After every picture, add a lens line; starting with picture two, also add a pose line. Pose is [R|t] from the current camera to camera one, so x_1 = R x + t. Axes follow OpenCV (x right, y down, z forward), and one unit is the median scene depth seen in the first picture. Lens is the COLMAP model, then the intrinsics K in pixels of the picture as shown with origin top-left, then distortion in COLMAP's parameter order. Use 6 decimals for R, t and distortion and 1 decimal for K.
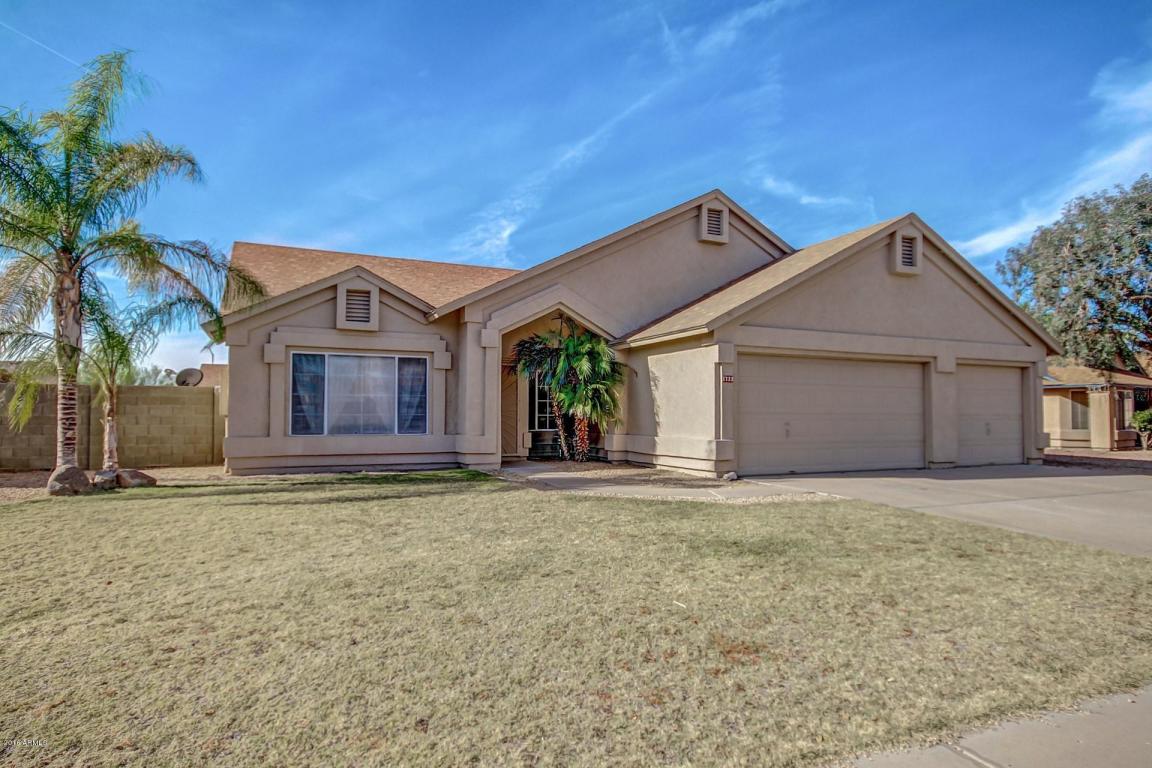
lens RADIAL K [[780.6, 0, 576.0], [0, 780.6, 384.0], [0, 0, 1]] dist [0.002233, 0.000167]
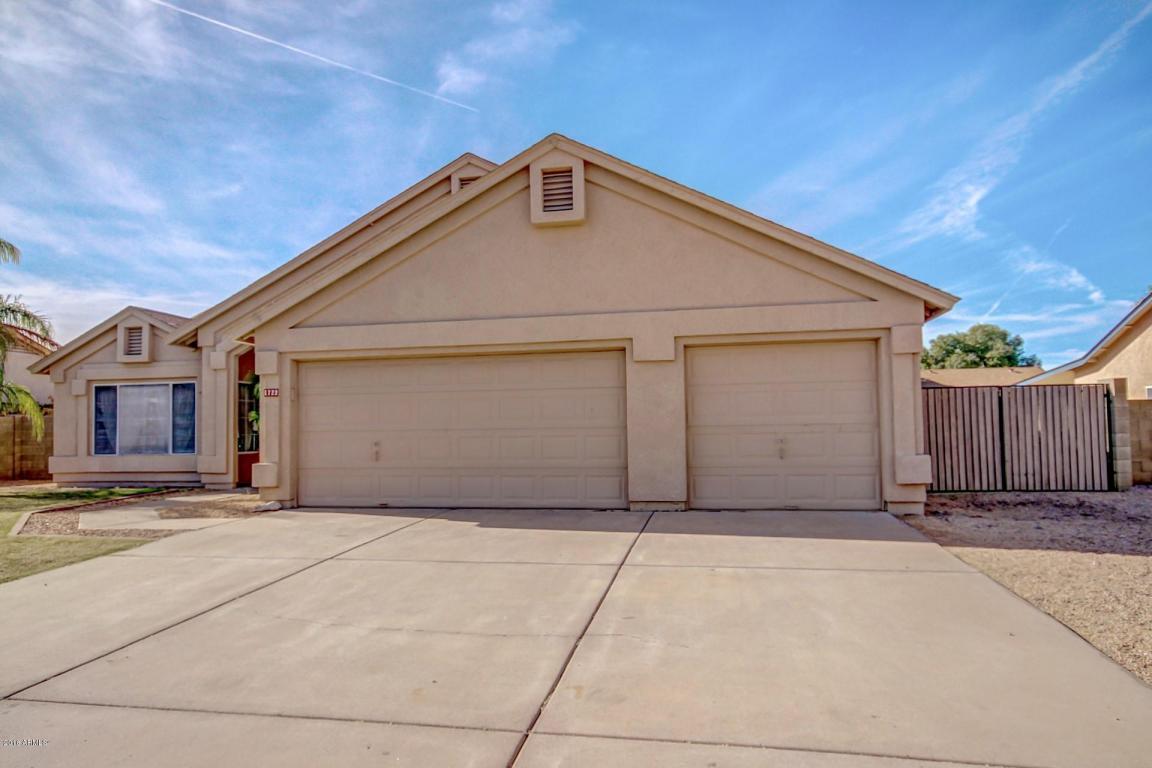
lens RADIAL K [[800.0, 0, 576.0], [0, 800.0, 384.0], [0, 0, 1]] dist [-0.009669, -0.003878]
pose [[0.770737, -0.049709, -0.635212, 0.855271], [0.047193, 0.998667, -0.020889, 0.014971], [0.635404, -0.013877, 0.772055, 0.457337]]
